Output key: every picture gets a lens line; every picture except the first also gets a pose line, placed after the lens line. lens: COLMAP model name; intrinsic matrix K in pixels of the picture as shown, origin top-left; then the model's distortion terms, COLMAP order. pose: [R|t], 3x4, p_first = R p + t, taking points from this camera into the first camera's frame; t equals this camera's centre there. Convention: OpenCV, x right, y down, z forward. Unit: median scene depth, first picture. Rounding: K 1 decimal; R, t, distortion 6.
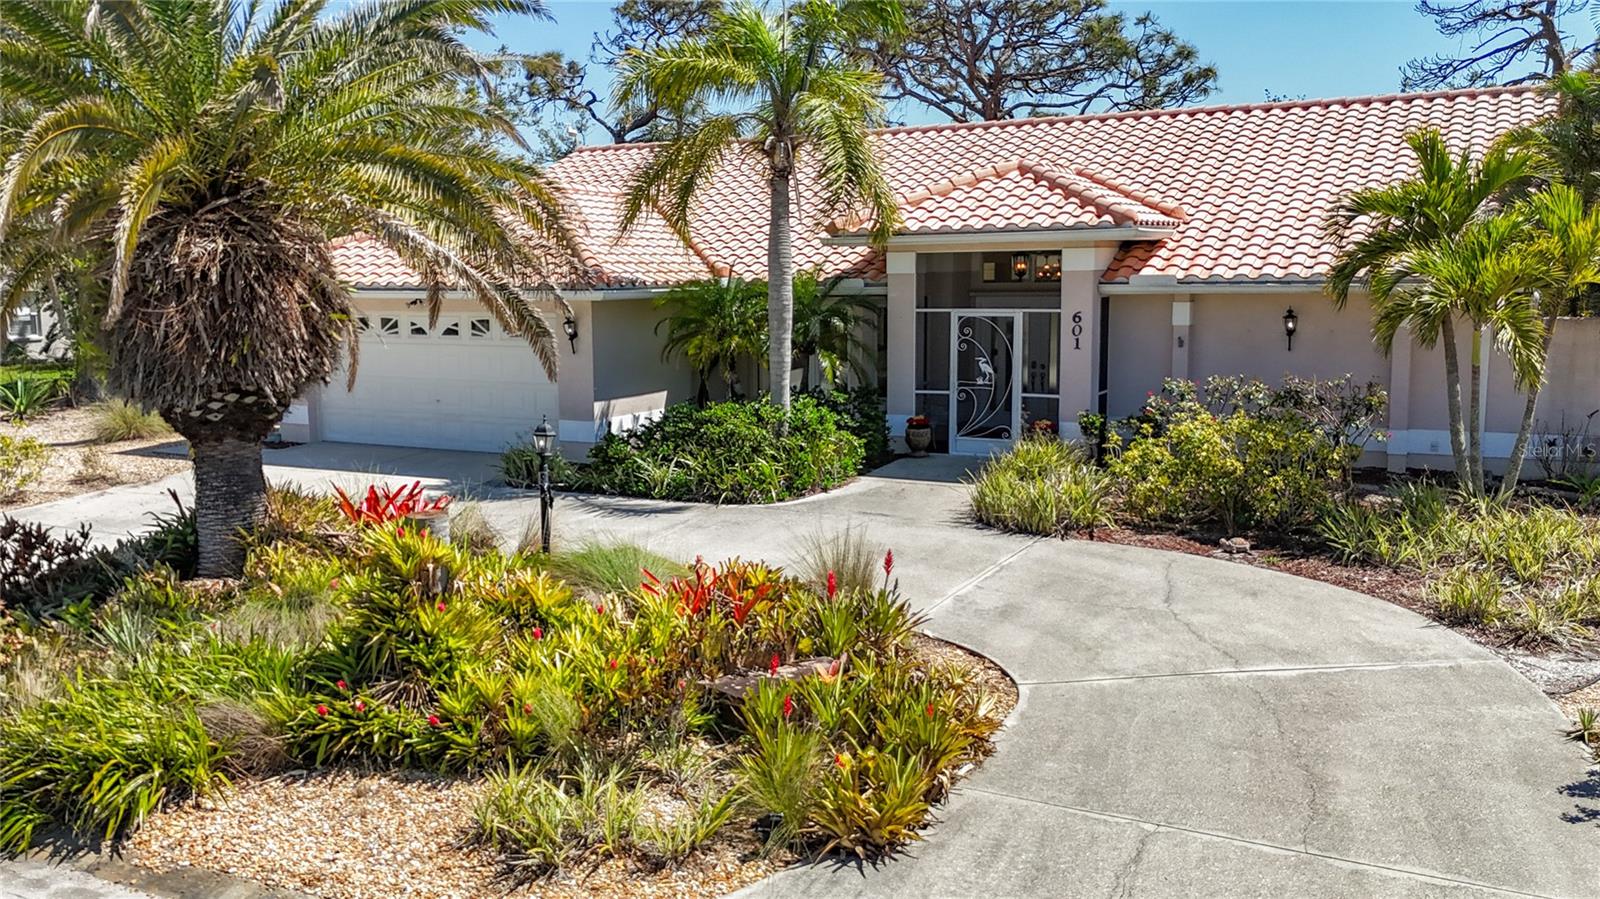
lens RADIAL K [[1317.0, 0, 782.0], [0, 1317.0, 458.9], [0, 0, 1]] dist [0.053061, -0.060293]
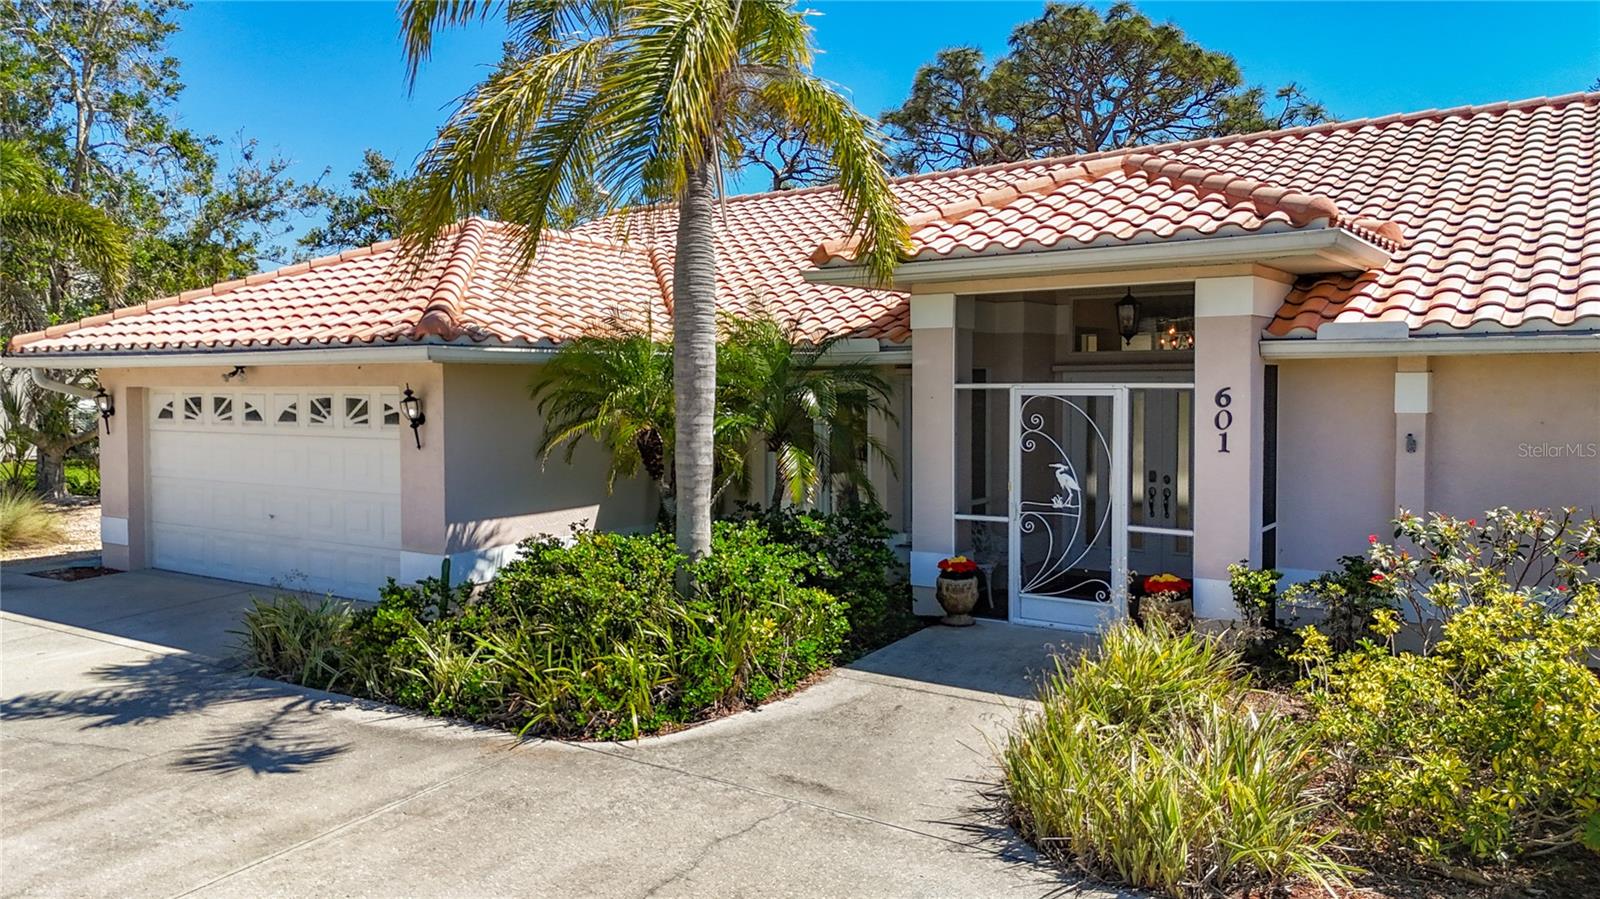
lens RADIAL K [[1189.6, 0, 817.6], [0, 1189.6, 428.3], [0, 0, 1]] dist [0.075303, -0.068670]
pose [[0.995050, 0.010103, -0.098858, 0.116956], [-0.019826, 0.995002, -0.097865, -0.045613], [0.097375, 0.099341, 0.990277, 0.549909]]
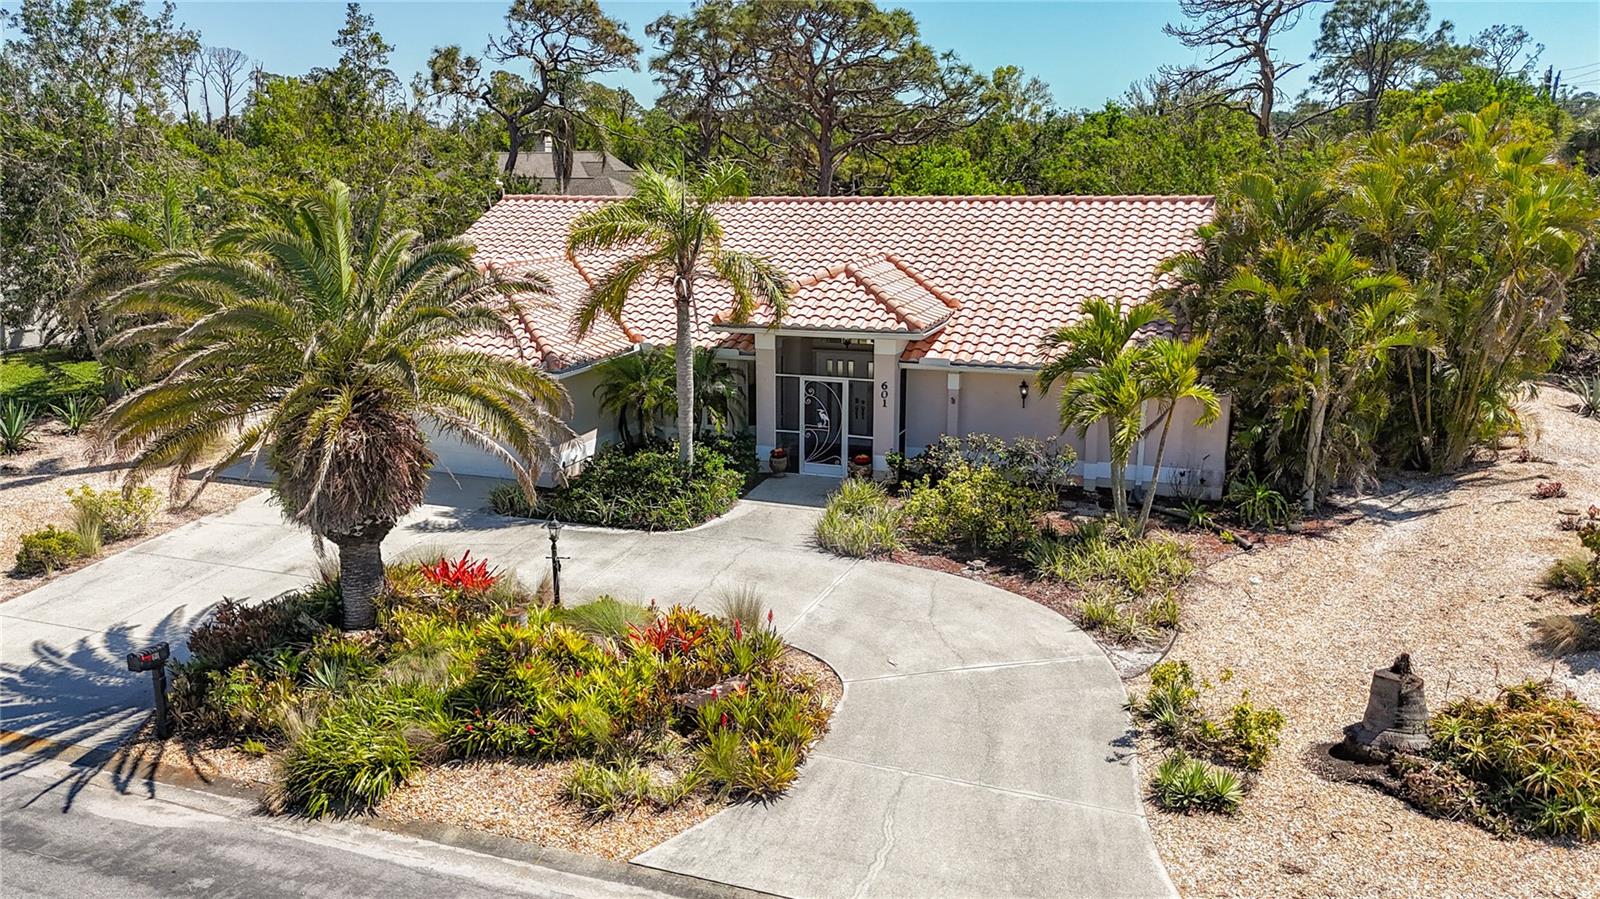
lens RADIAL K [[1189.6, 0, 759.6], [0, 1189.6, 444.0], [0, 0, 1]] dist [0.075303, -0.068670]
pose [[0.995097, -0.024495, 0.095826, -0.052598], [0.015971, 0.995928, 0.088725, -0.191910], [-0.097609, -0.086760, 0.991436, -0.365963]]
